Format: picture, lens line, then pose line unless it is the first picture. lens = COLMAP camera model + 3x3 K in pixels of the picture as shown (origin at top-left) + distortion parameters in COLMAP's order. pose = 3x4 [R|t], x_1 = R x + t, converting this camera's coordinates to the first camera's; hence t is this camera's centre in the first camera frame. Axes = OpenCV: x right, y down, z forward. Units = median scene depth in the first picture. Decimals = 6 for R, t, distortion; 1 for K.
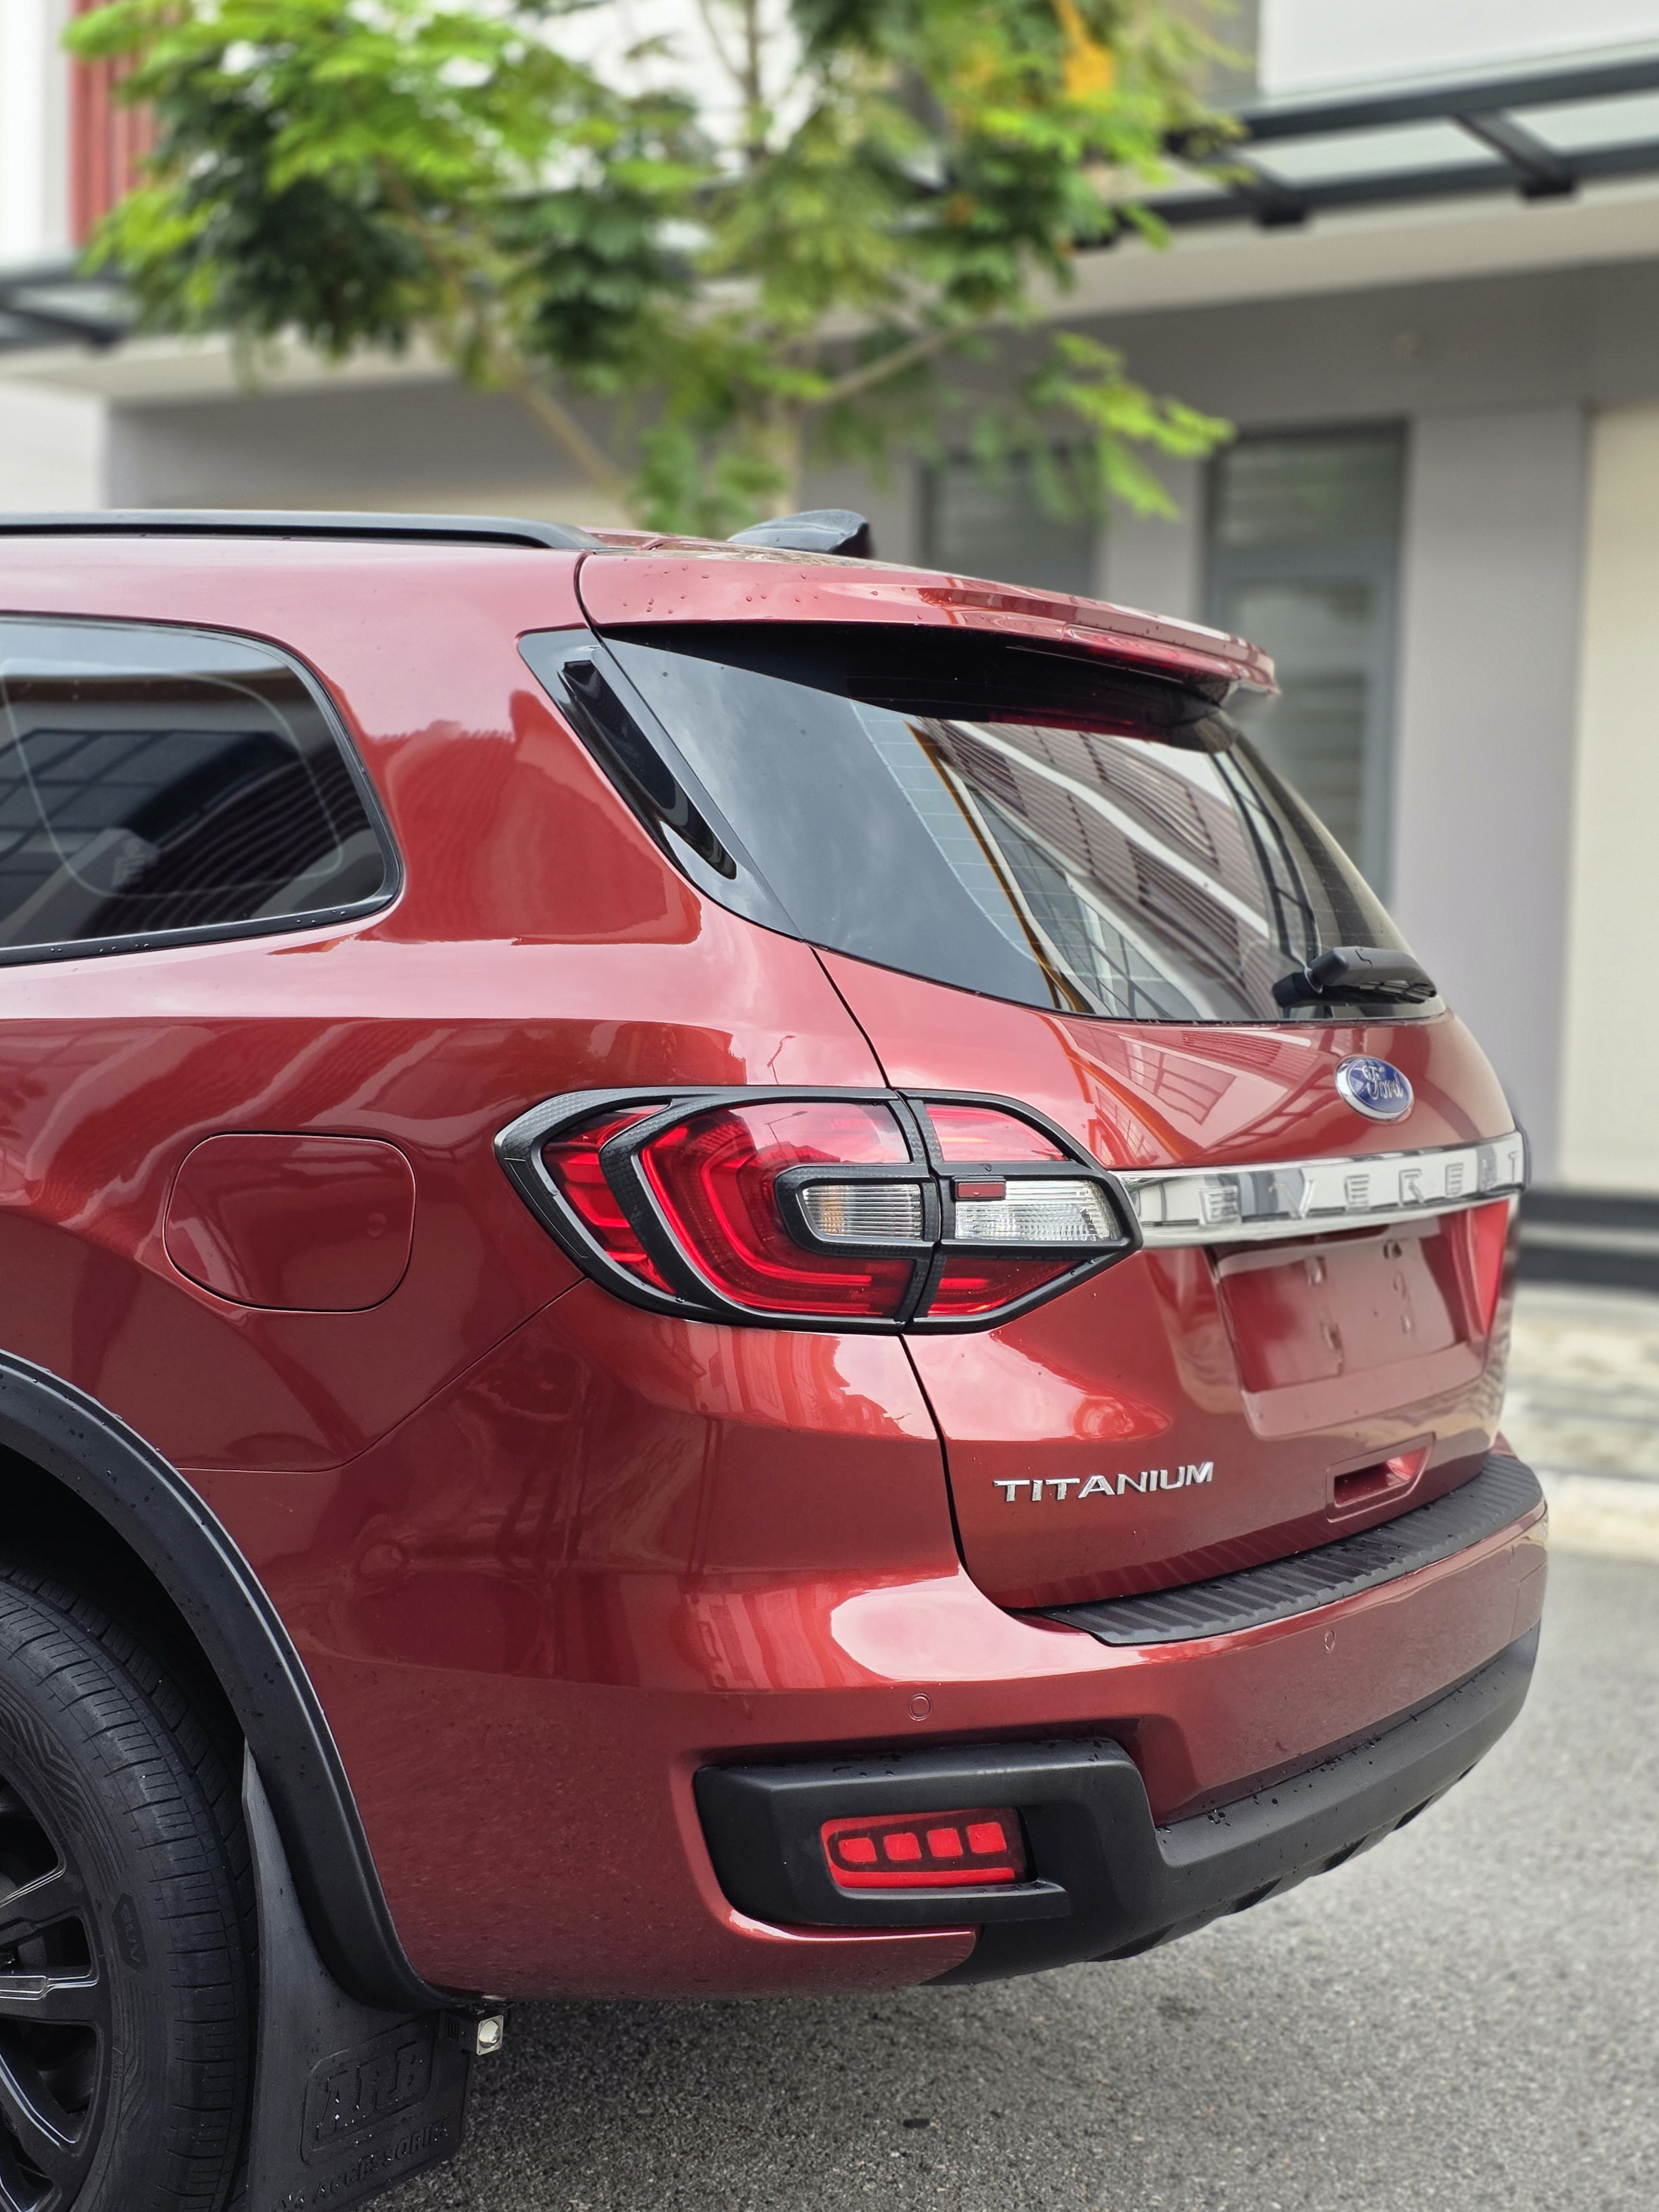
lens RADIAL K [[3352.3, 0, 892.9], [0, 3352.3, 1001.0], [0, 0, 1]] dist [0.009860, -0.017416]
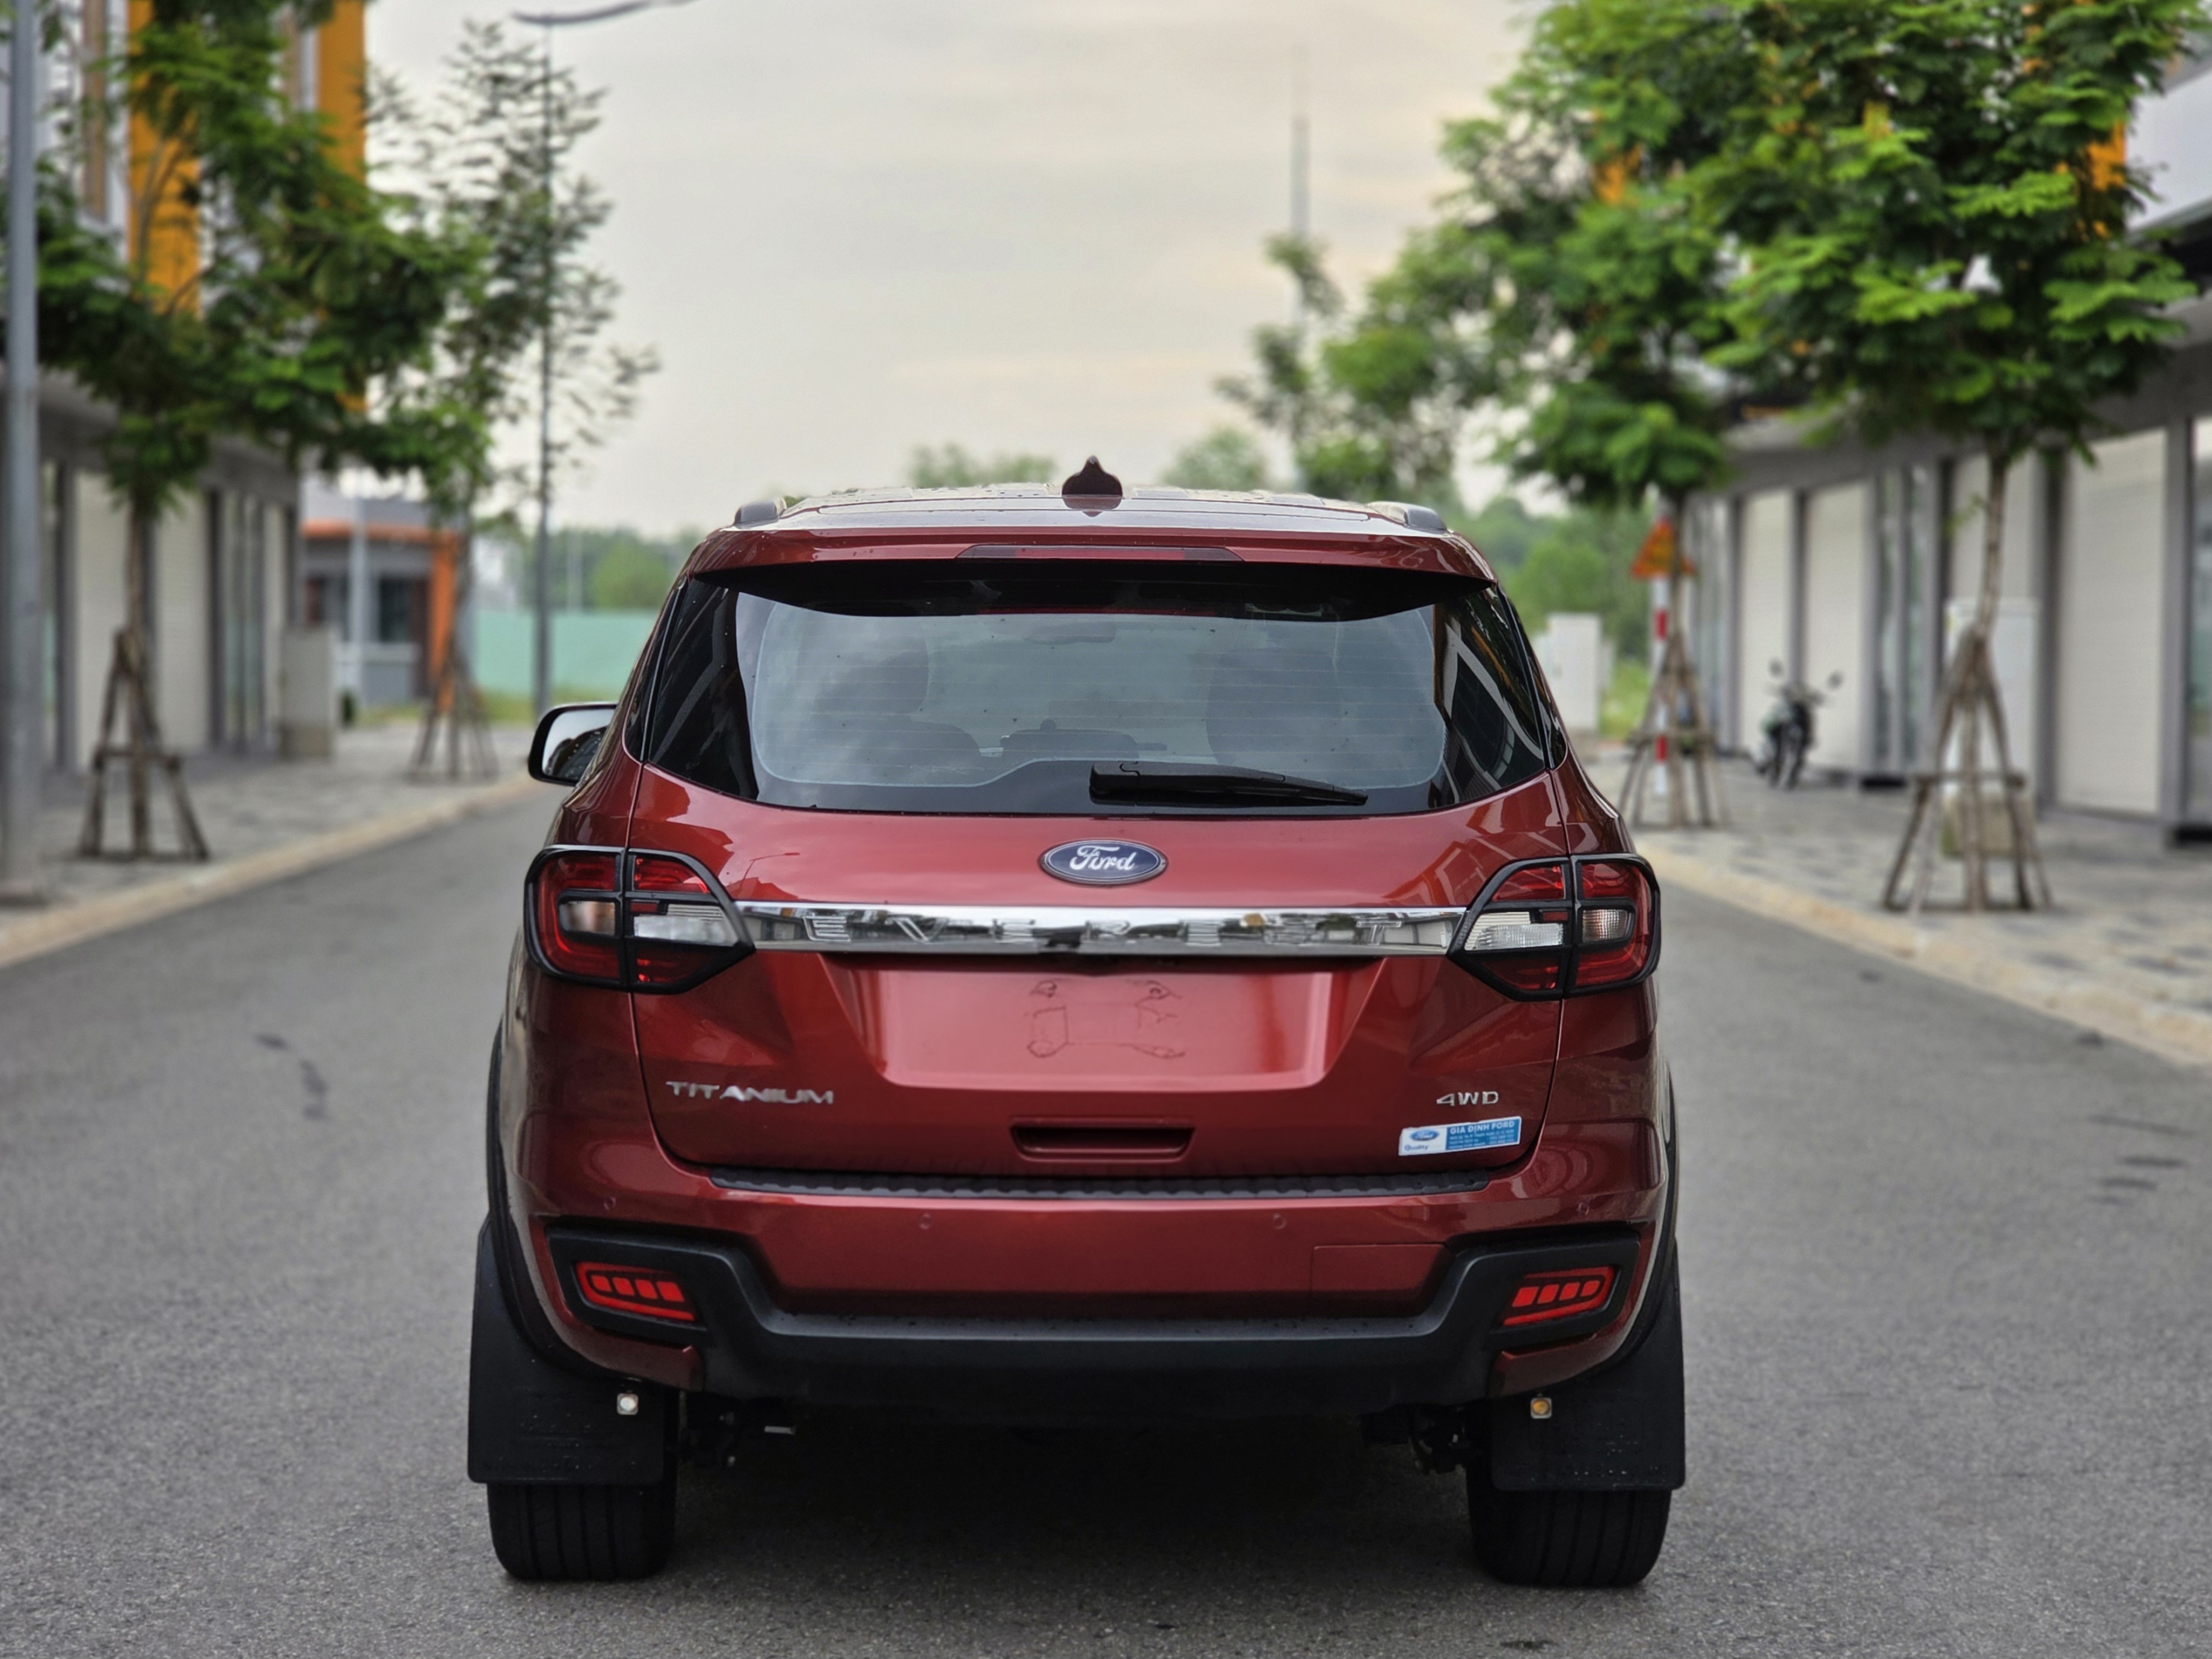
lens RADIAL K [[4662.5, 0, 1106.0], [0, 4662.5, 829.5], [0, 0, 1]] dist [-0.008644, 0.190403]
pose [[0.464527, 0.000924, -0.885558, 2.207717], [0.000271, 0.999999, 0.001186, 0.011906], [0.885559, -0.000791, 0.464527, 0.095209]]
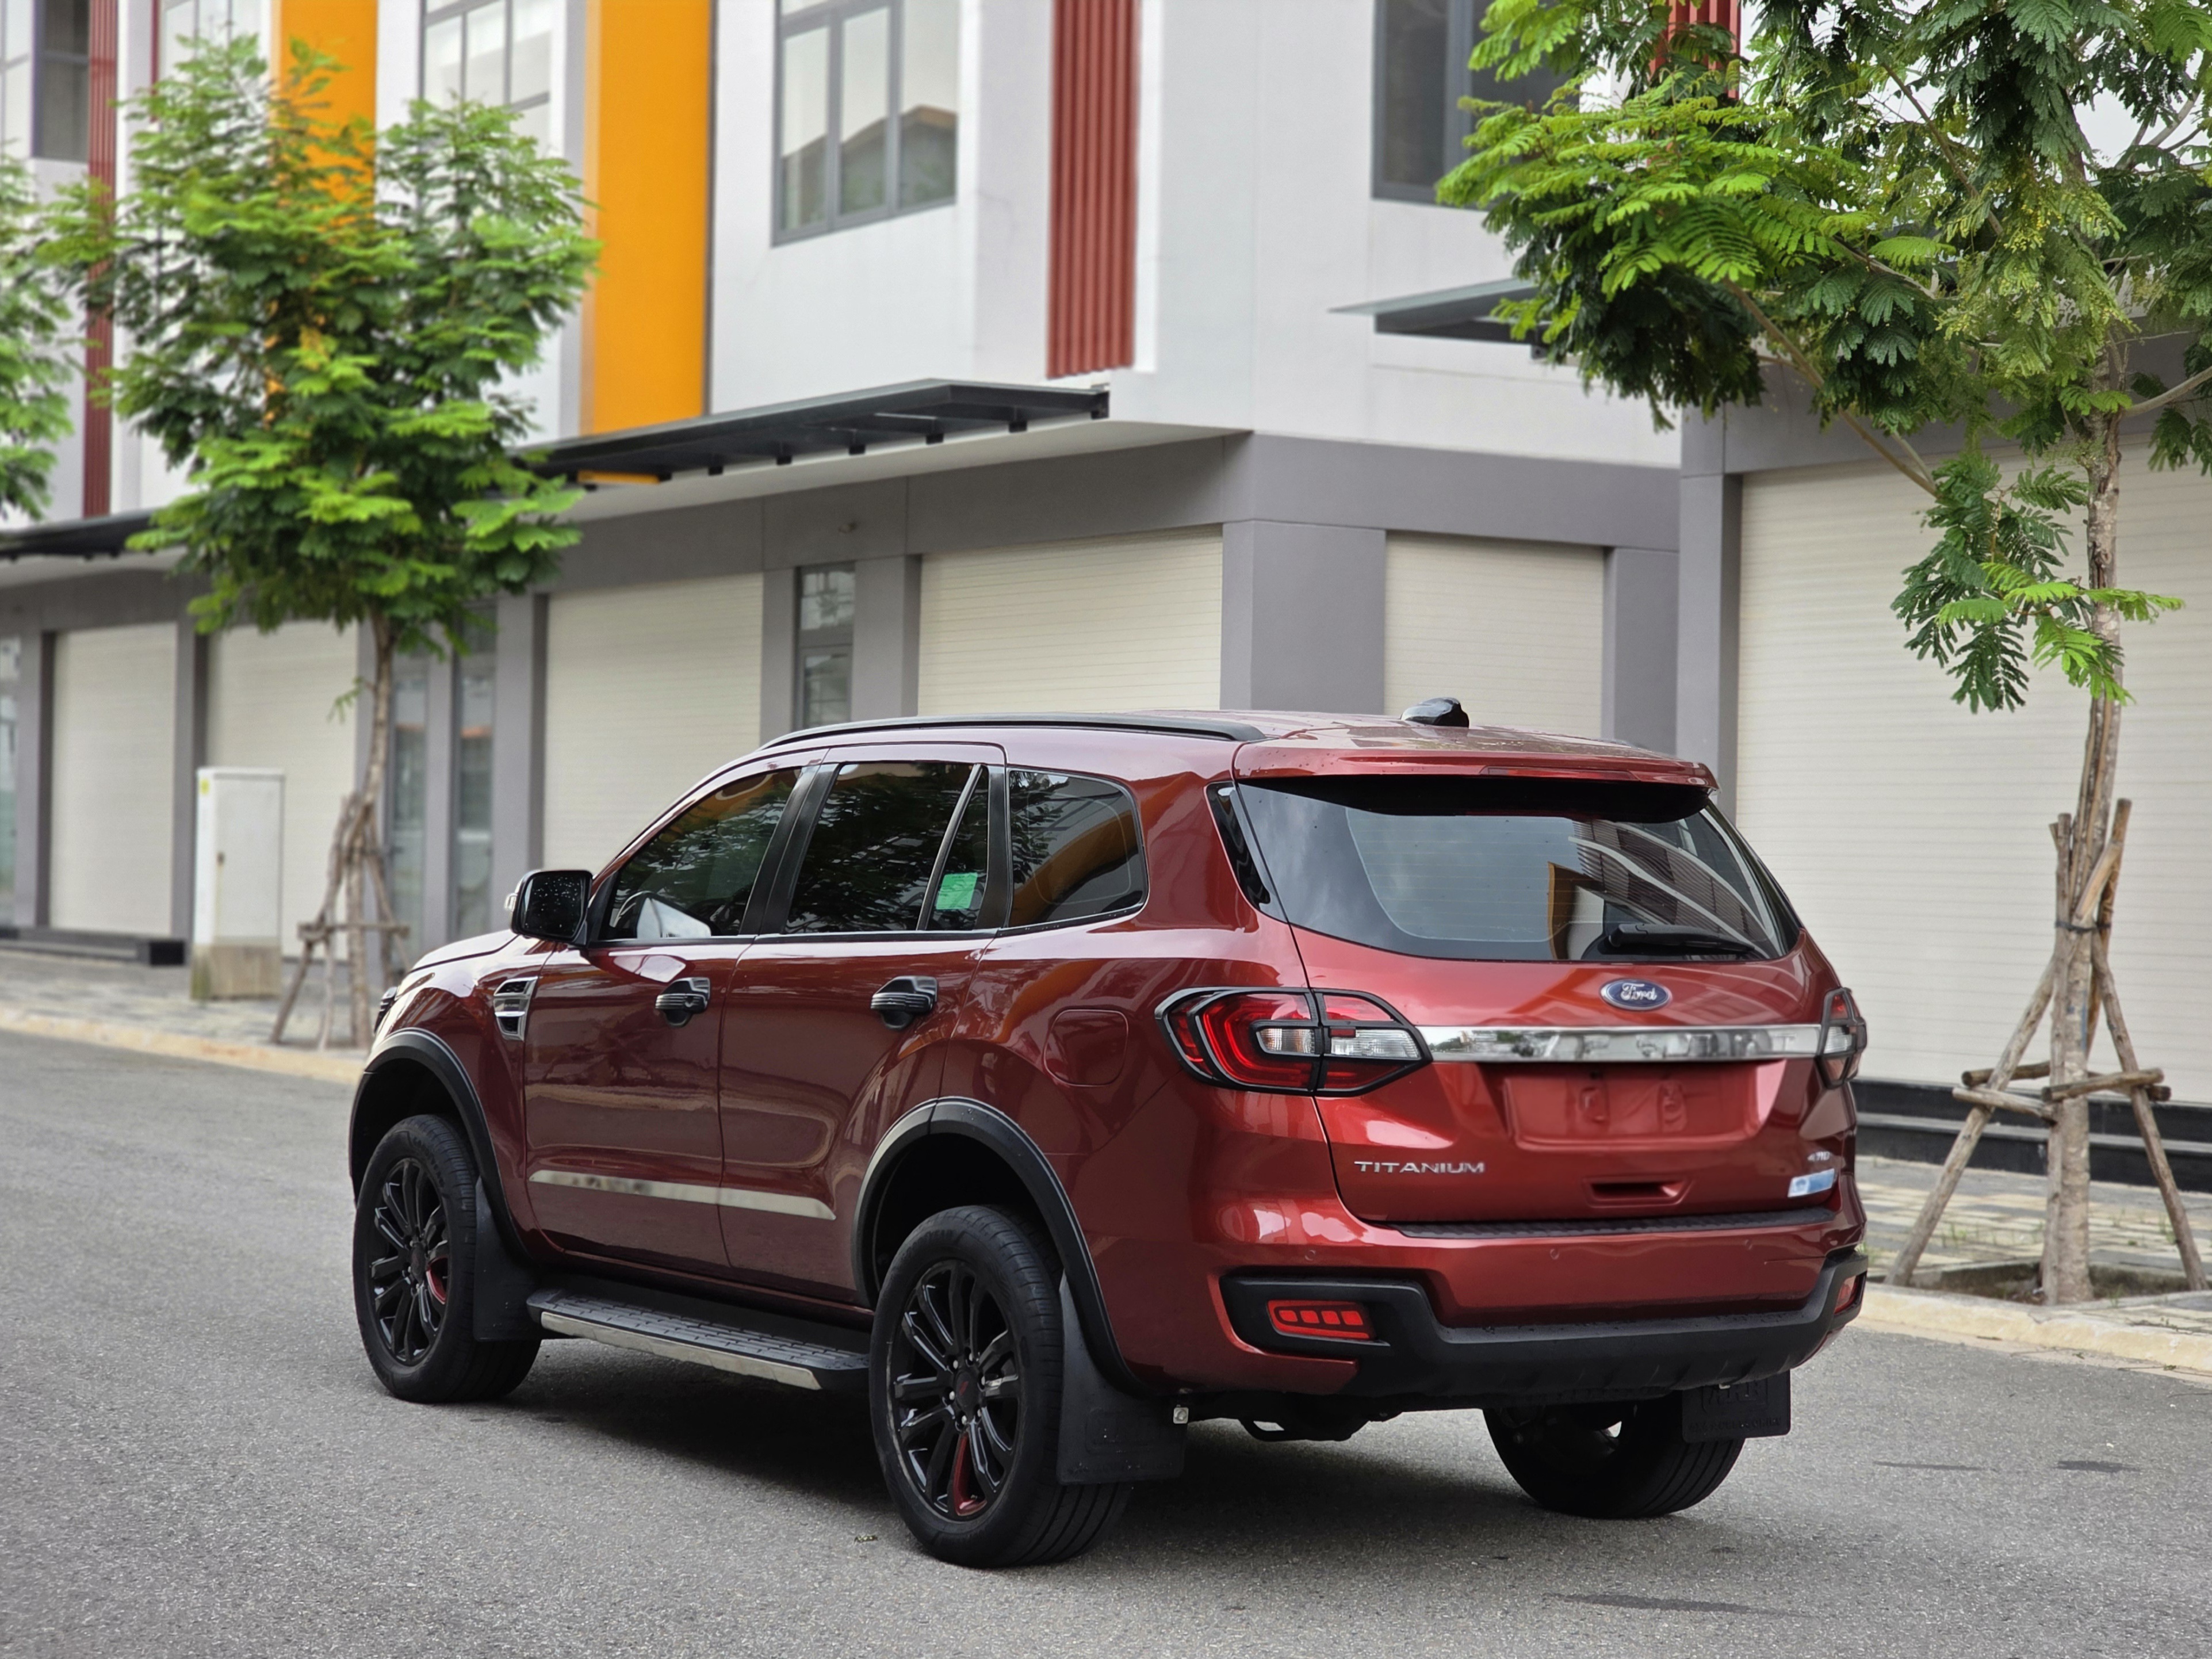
lens RADIAL K [[4663.3, 0, 1106.0], [0, 4663.3, 829.5], [0, 0, 1]] dist [-0.008644, 0.190403]
pose [[0.897755, -0.015502, -0.440223, 1.265782], [0.002969, 0.999571, -0.029144, 0.009508], [0.440486, 0.024857, 0.897415, -1.908075]]
